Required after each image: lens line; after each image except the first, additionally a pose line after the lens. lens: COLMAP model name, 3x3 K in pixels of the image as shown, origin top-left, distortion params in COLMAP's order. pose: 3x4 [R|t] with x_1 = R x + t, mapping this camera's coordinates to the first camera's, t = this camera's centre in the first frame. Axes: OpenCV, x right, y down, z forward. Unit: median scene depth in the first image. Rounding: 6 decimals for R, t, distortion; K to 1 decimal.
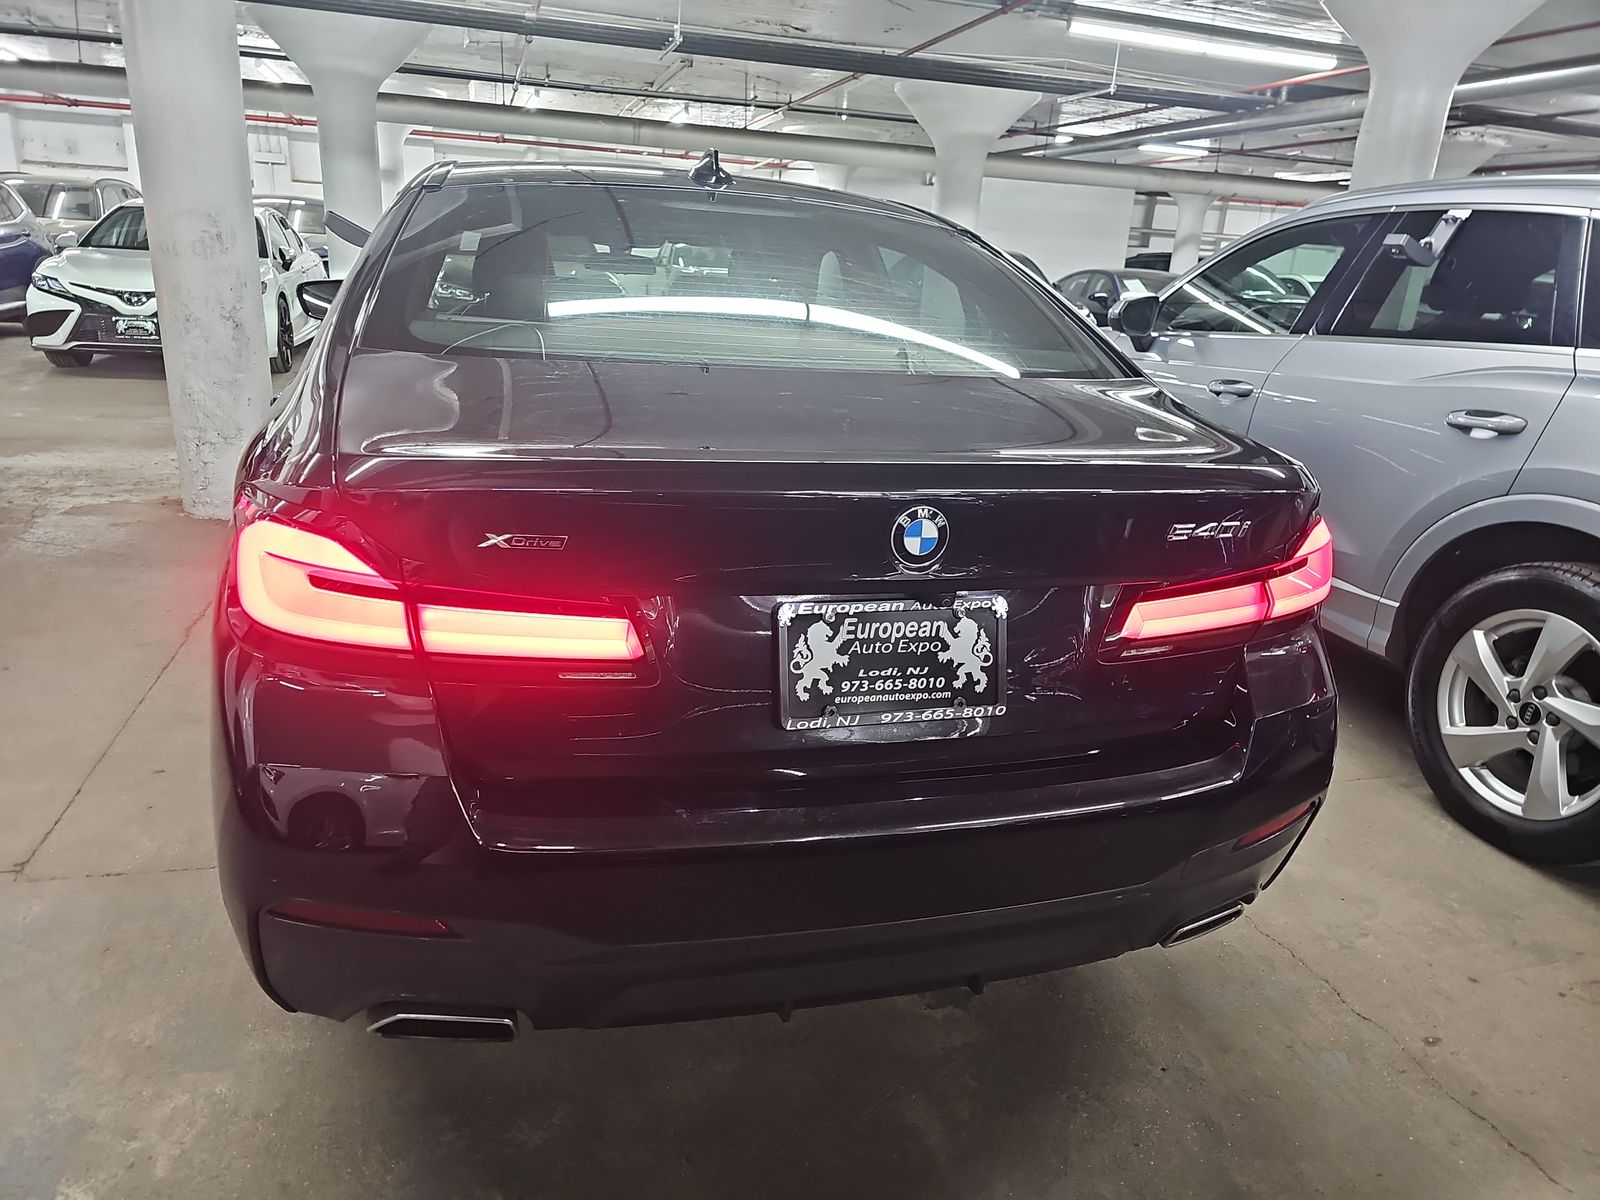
lens RADIAL K [[1076.6, 0, 803.2], [0, 1076.6, 588.4], [0, 0, 1]] dist [0.032779, -0.038268]
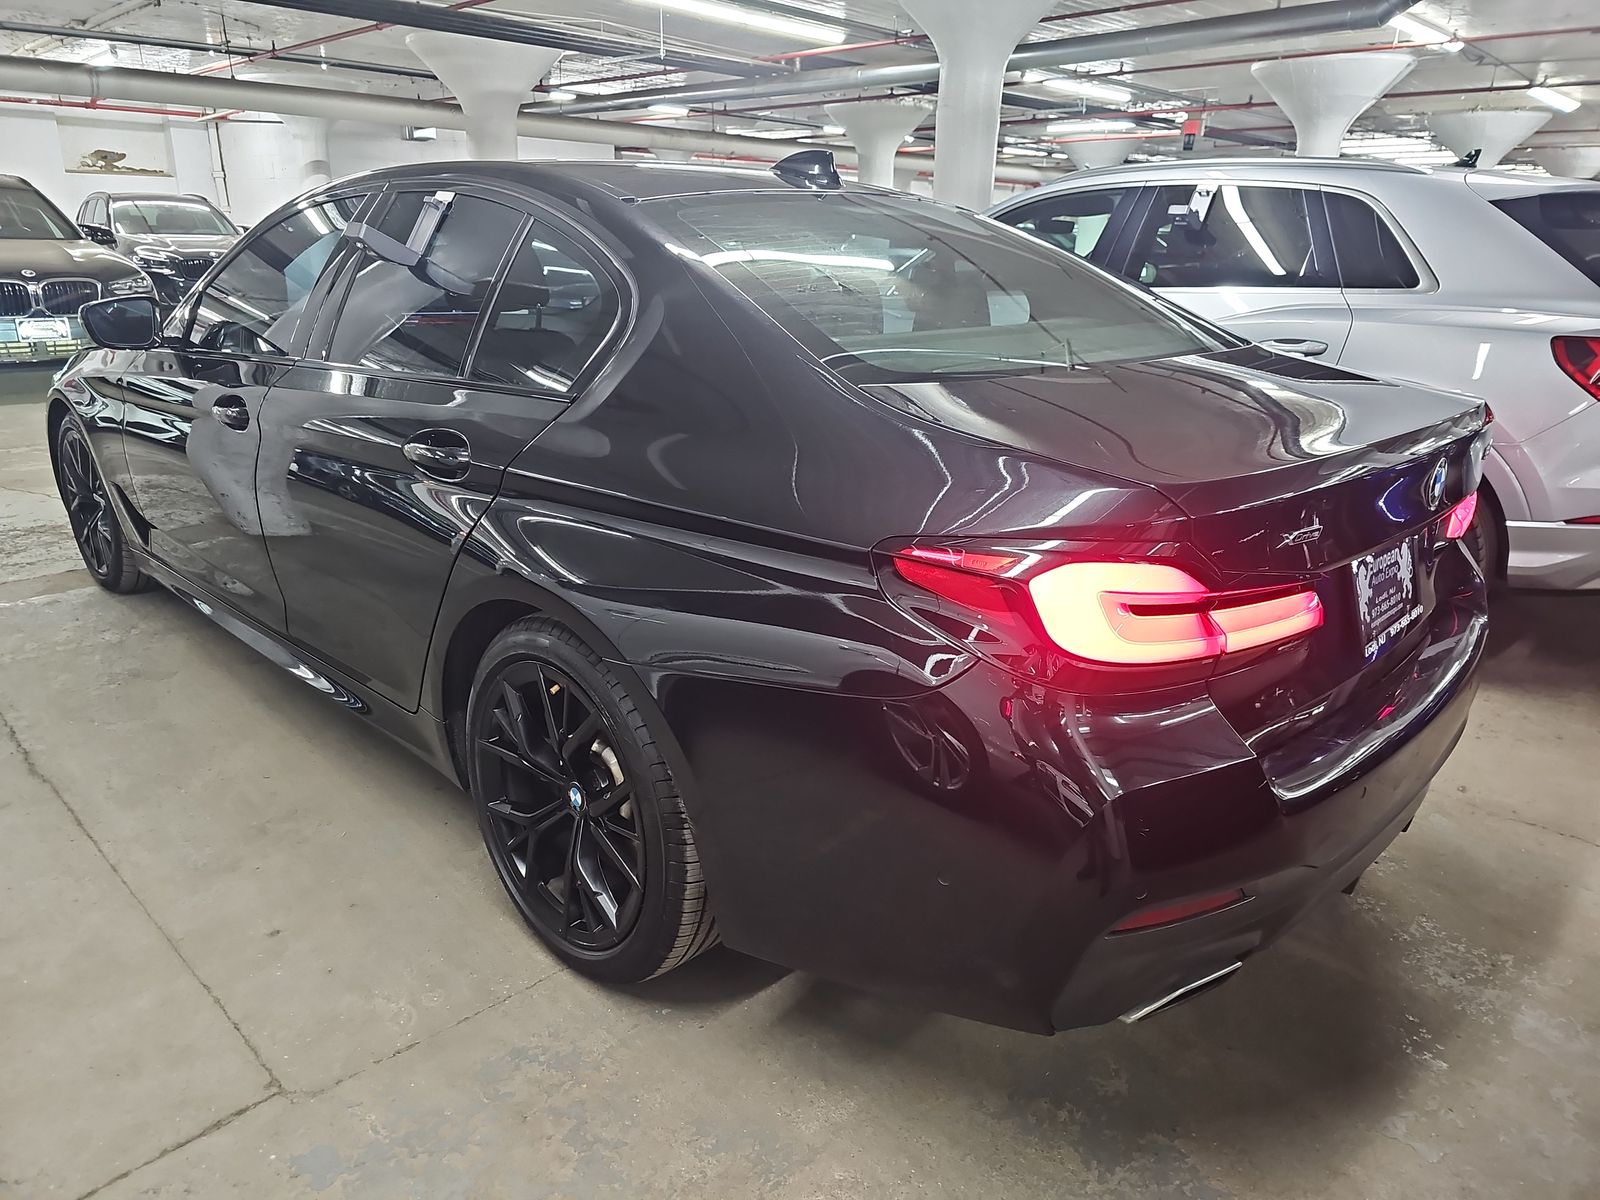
lens RADIAL K [[1076.6, 0, 820.3], [0, 1076.6, 560.4], [0, 0, 1]] dist [0.032779, -0.038268]
pose [[0.865032, -0.181980, 0.467551, -0.146614], [0.173385, 0.982914, 0.061784, -0.021089], [-0.470805, 0.027621, 0.881805, 0.027614]]
